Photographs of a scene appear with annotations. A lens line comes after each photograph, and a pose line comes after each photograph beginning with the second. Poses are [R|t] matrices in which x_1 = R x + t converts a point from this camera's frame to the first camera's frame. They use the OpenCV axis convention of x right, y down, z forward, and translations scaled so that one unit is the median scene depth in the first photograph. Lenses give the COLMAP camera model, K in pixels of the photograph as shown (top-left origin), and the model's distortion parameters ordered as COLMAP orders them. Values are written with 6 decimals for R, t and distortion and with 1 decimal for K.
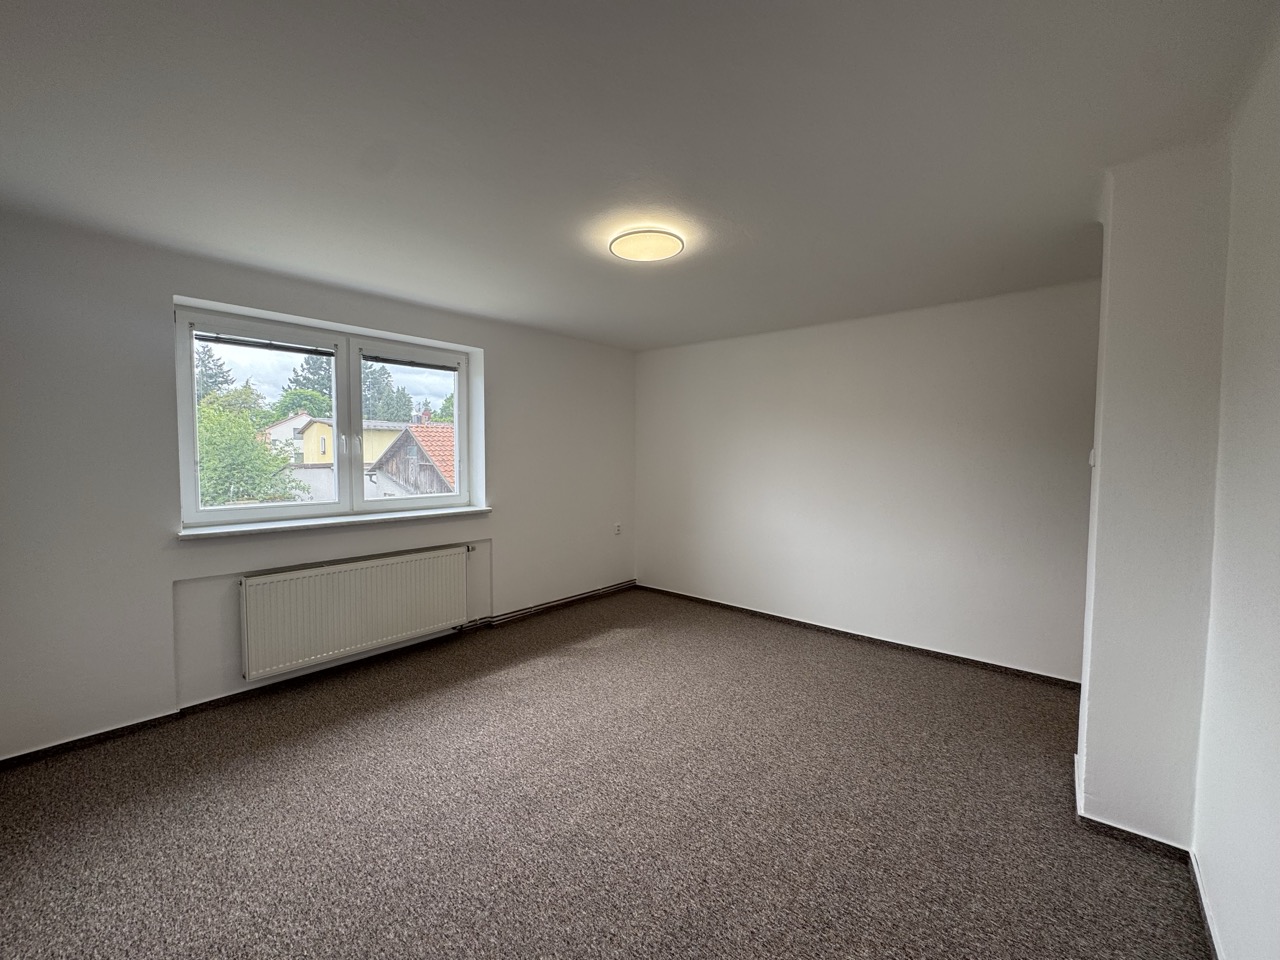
lens RADIAL K [[509.8, 0, 636.8], [0, 509.8, 479.1], [0, 0, 1]] dist [-0.001977, 0.000271]
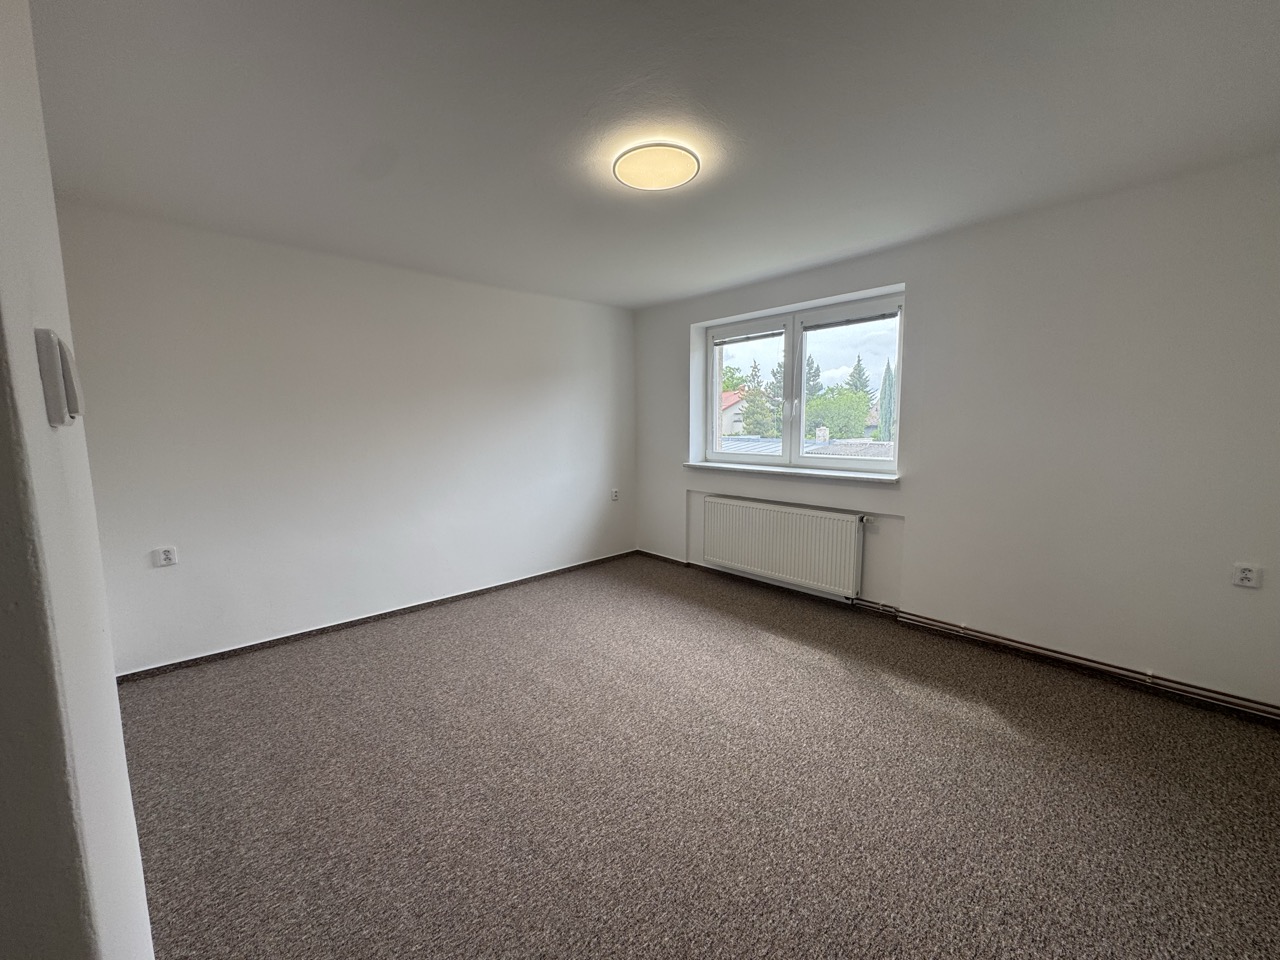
lens RADIAL K [[509.8, 0, 636.8], [0, 509.8, 479.1], [0, 0, 1]] dist [-0.001977, 0.000271]
pose [[-0.103971, 0.106839, -0.988825, 0.775008], [-0.037265, 0.993097, 0.111218, -0.024570], [0.993882, 0.048412, -0.099272, 0.899773]]
